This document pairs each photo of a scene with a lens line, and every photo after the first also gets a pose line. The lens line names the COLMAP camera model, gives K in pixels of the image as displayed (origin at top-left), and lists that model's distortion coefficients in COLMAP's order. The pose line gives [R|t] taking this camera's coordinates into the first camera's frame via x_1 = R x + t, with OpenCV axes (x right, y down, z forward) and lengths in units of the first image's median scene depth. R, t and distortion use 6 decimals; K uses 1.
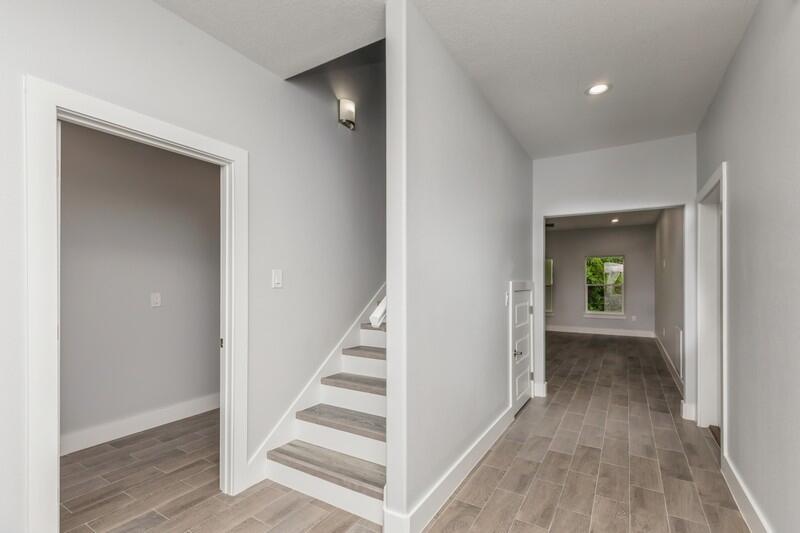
lens RADIAL K [[371.6, 0, 400.0], [0, 371.6, 280.3], [0, 0, 1]] dist [0.002184, 0.000188]
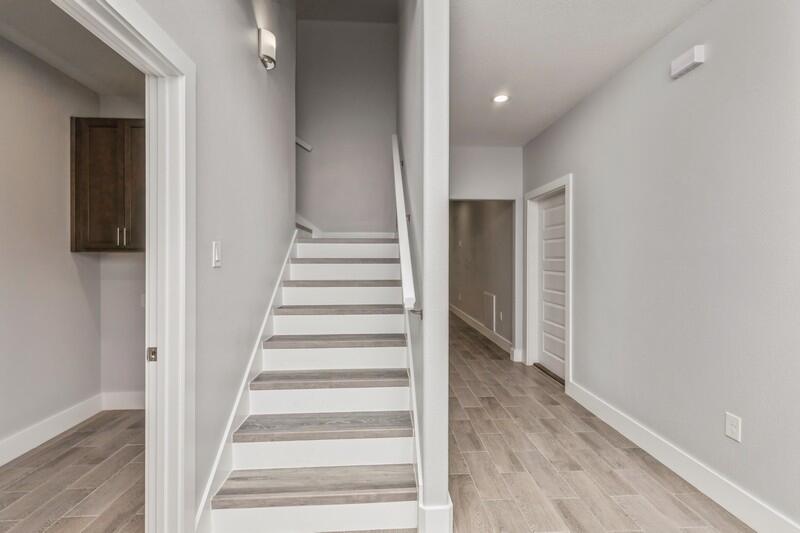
lens RADIAL K [[367.5, 0, 399.8], [0, 367.5, 261.1], [0, 0, 1]] dist [-0.001788, -0.000381]
pose [[0.823553, -0.004182, 0.567224, -0.449954], [-0.002024, 0.999945, 0.010310, 0.001097], [-0.567235, -0.009639, 0.823499, 0.225230]]
